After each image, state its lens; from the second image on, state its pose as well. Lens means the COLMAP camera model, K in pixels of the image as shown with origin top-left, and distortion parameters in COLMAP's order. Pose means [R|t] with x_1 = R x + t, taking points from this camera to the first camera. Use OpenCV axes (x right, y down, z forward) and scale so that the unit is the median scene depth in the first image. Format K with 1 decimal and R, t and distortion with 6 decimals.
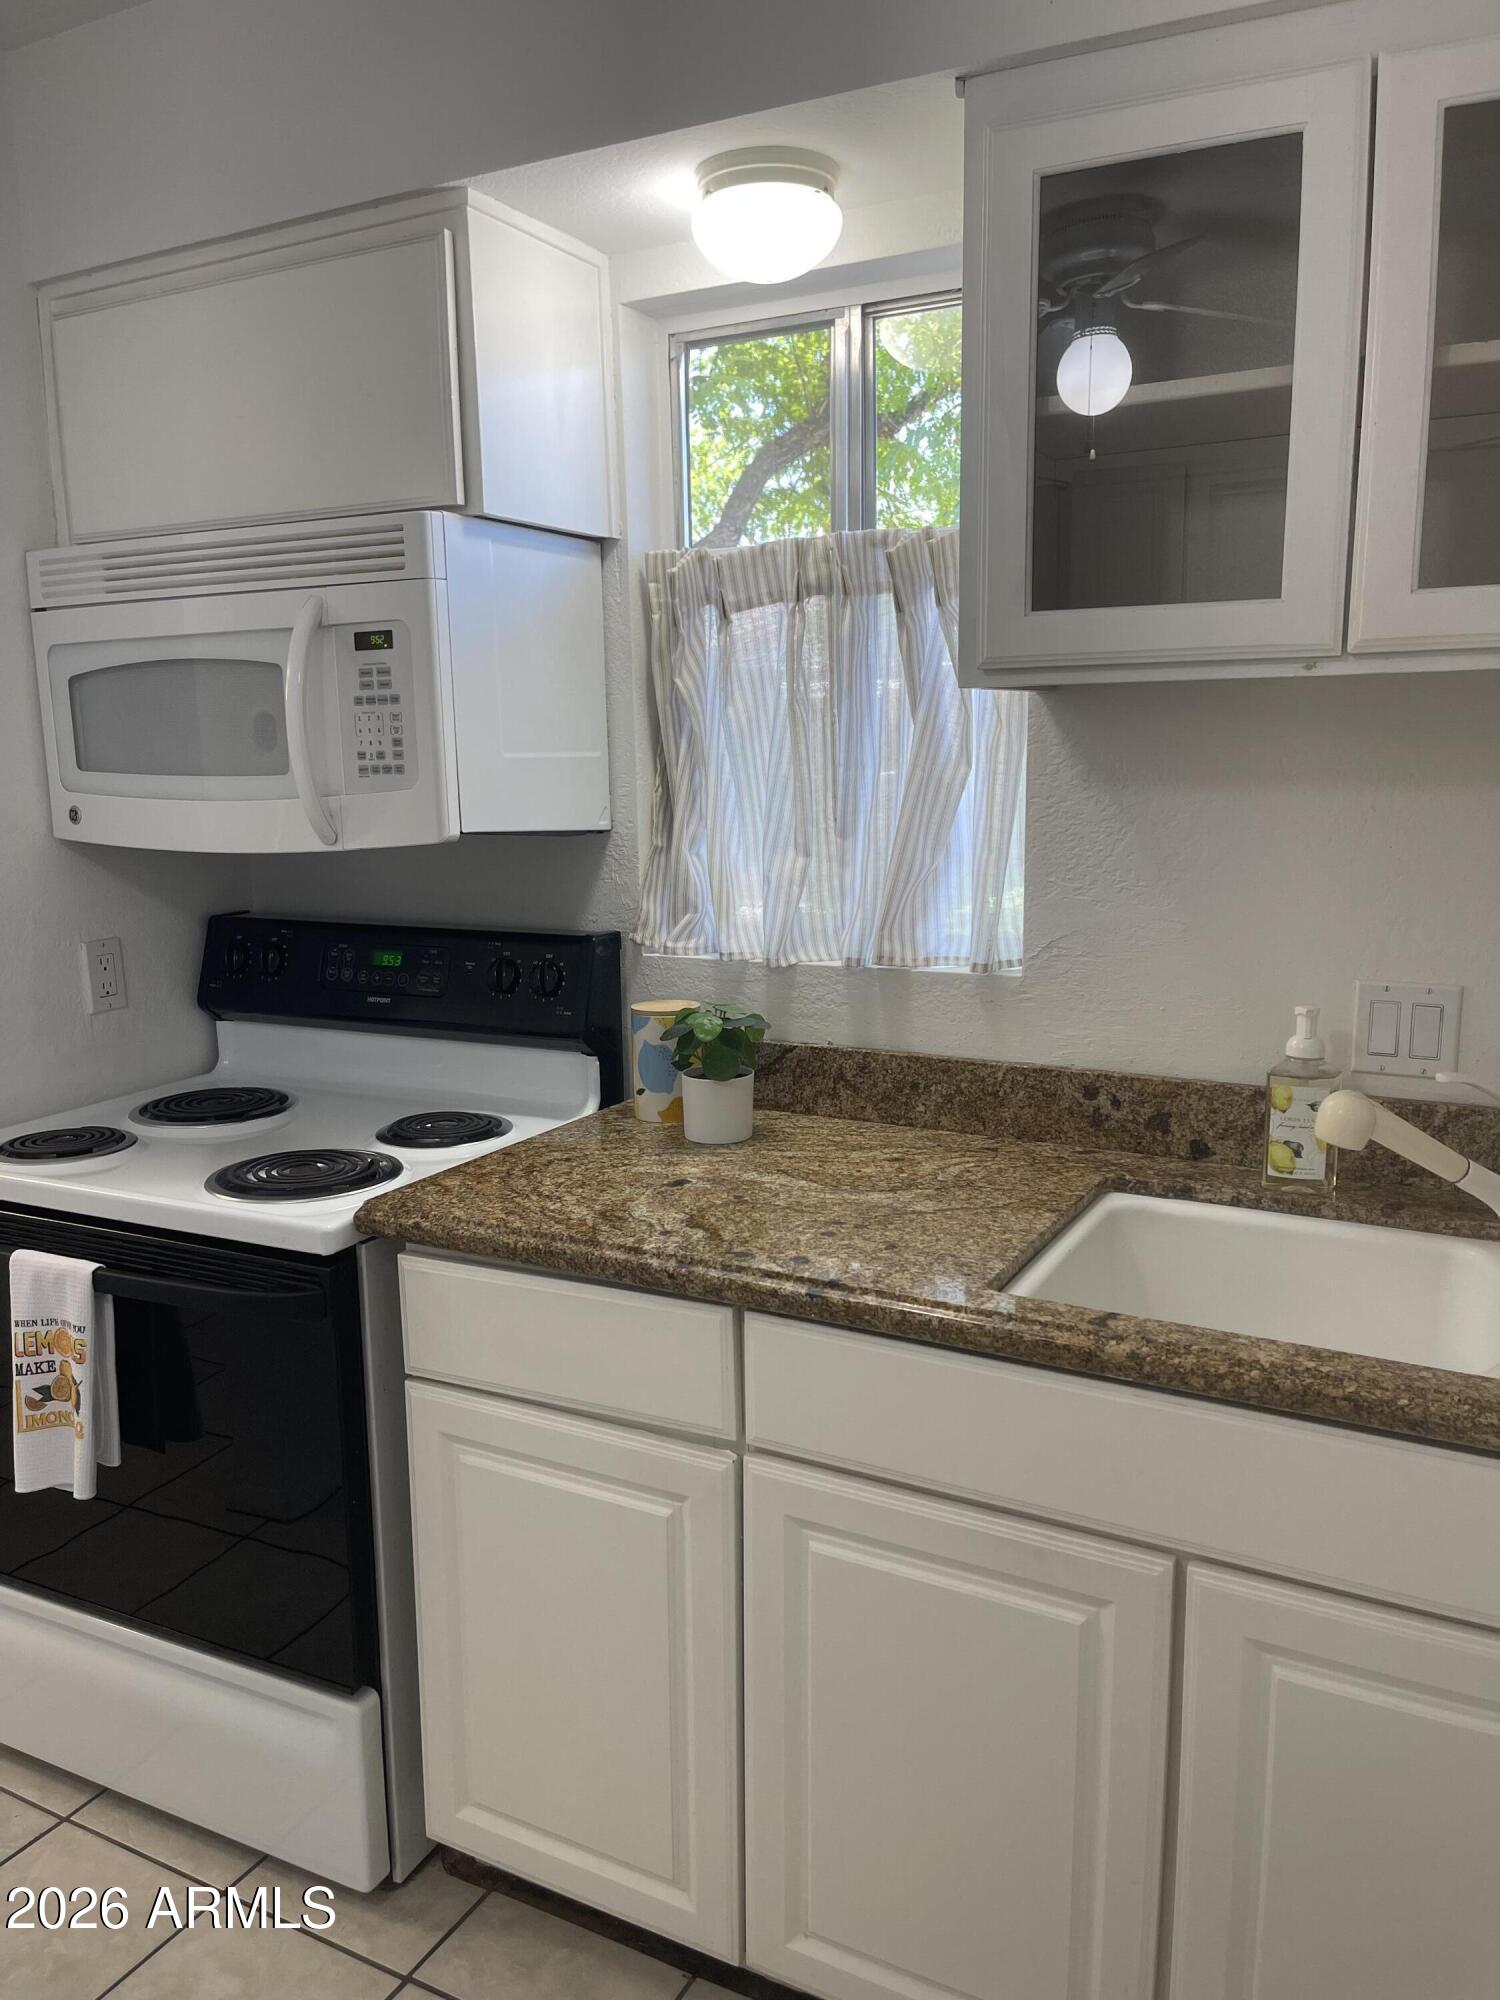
lens RADIAL K [[1509.2, 0, 749.7], [0, 1509.2, 996.8], [0, 0, 1]] dist [0.014027, -0.050808]
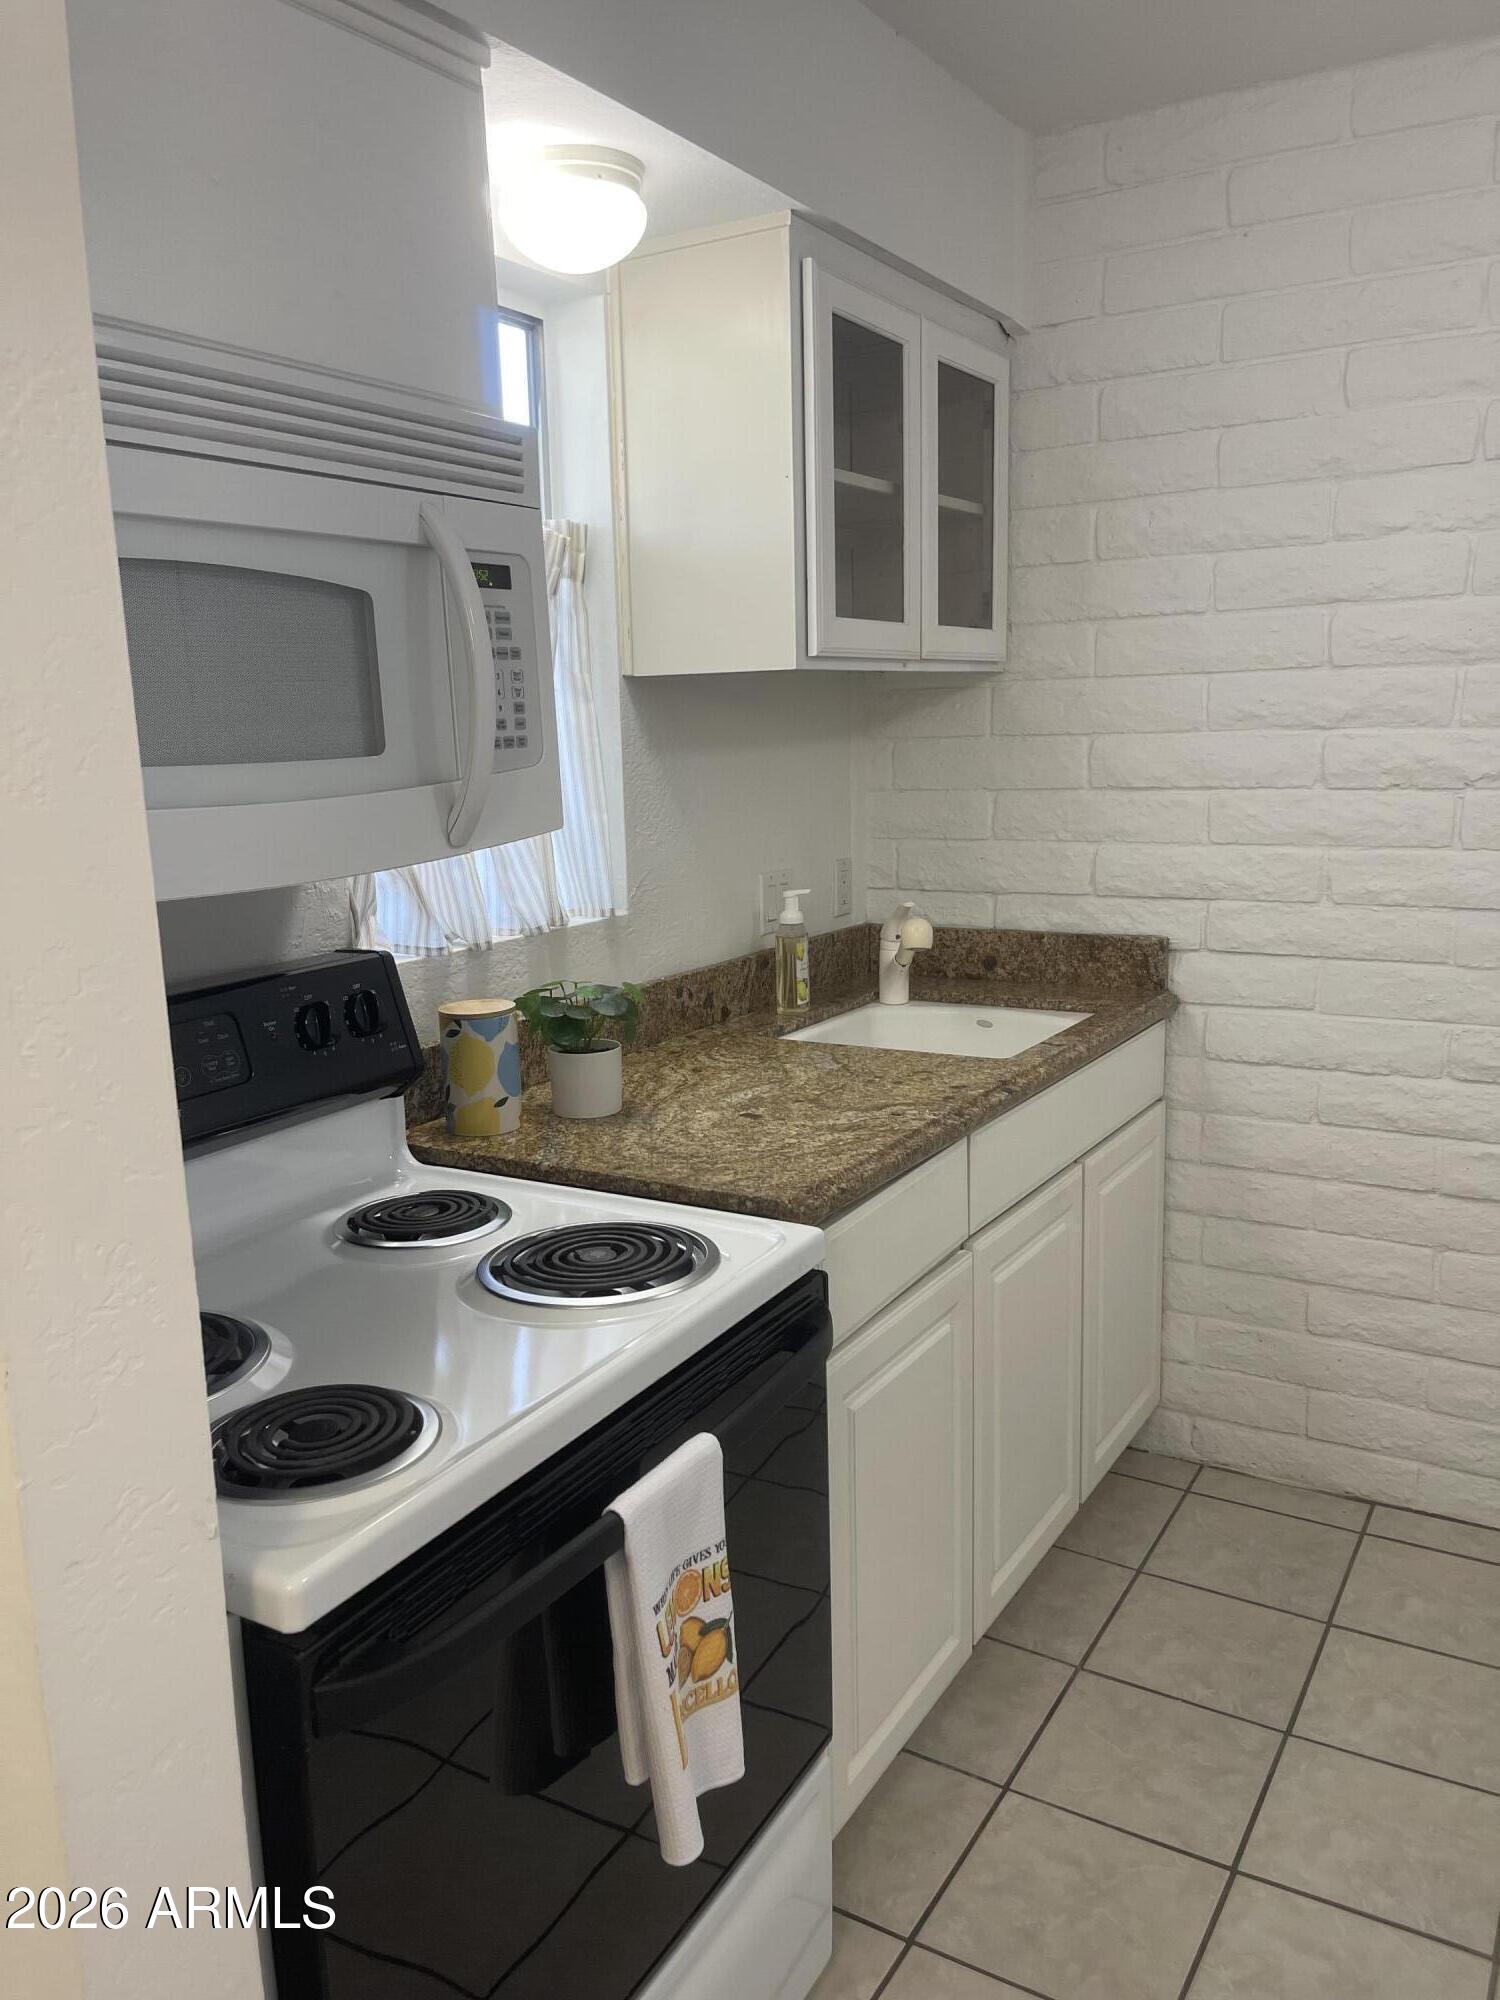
lens RADIAL K [[1509.2, 0, 749.7], [0, 1509.2, 996.8], [0, 0, 1]] dist [0.014027, -0.050808]
pose [[0.057217, -0.168926, 0.983967, -1.042934], [0.197313, 0.968054, 0.154720, -0.120652], [-0.978669, 0.185296, 0.088720, 0.842087]]
